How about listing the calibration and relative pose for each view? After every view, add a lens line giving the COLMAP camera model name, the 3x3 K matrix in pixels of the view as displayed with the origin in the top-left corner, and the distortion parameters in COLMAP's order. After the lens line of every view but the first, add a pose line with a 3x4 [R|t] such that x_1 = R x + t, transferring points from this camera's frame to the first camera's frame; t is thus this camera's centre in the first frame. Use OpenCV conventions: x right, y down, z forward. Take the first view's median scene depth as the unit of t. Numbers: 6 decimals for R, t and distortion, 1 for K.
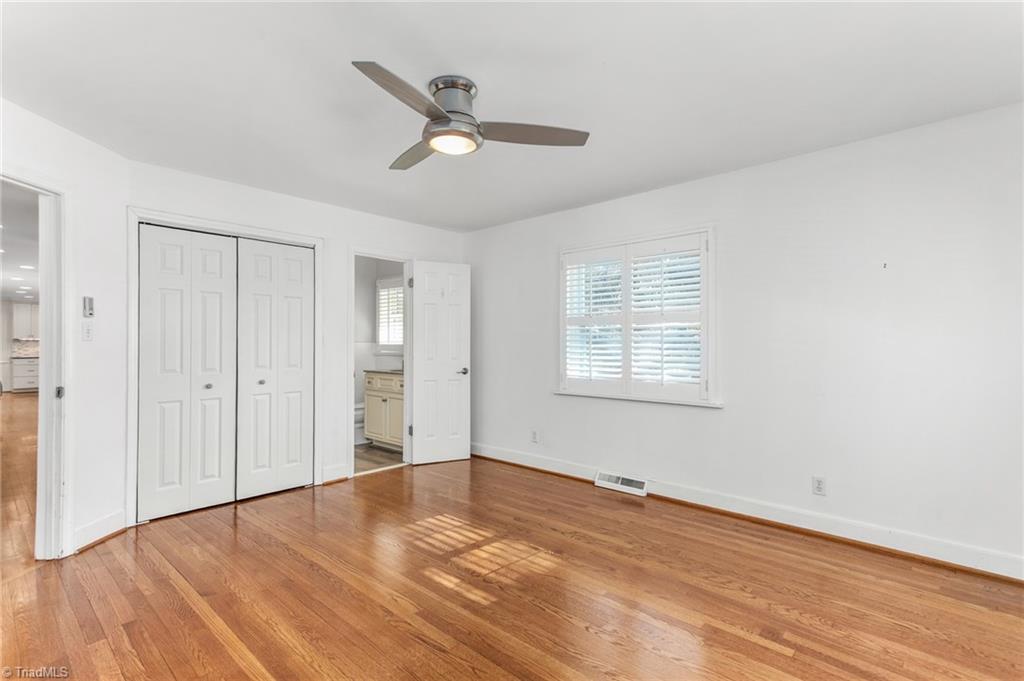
lens RADIAL K [[493.3, 0, 512.2], [0, 493.3, 341.2], [0, 0, 1]] dist [0.030927, 0.001958]
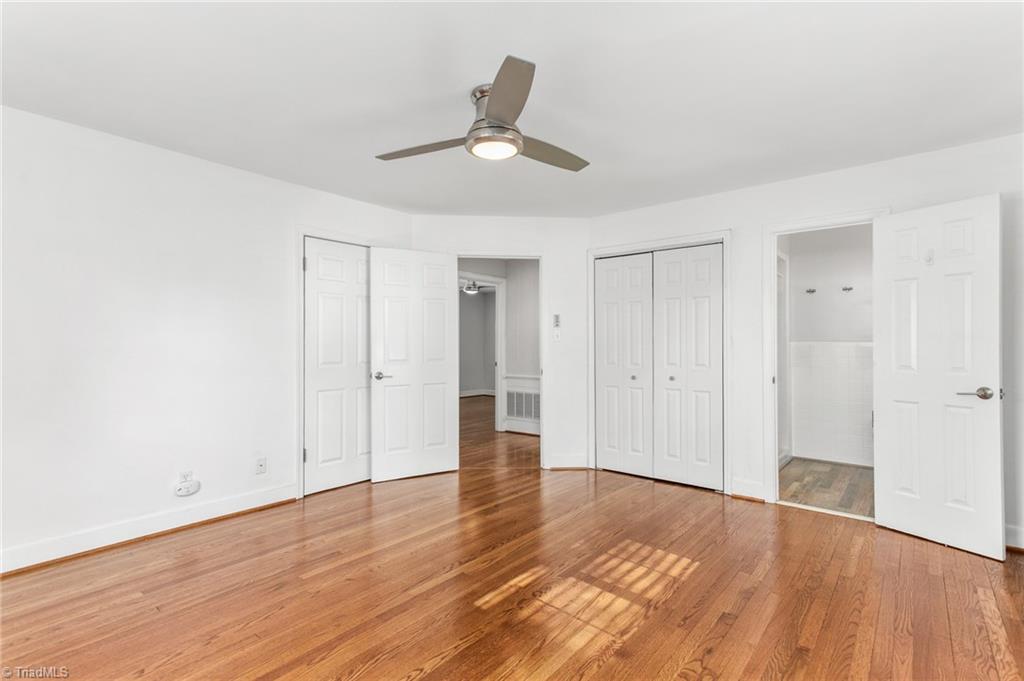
lens RADIAL K [[493.3, 0, 532.9], [0, 493.3, 341.7], [0, 0, 1]] dist [0.030927, 0.001958]
pose [[0.069014, -0.006477, -0.997595, 0.705314], [0.005030, 0.999968, -0.006144, 0.008643], [0.997603, -0.004593, 0.069045, 0.777872]]
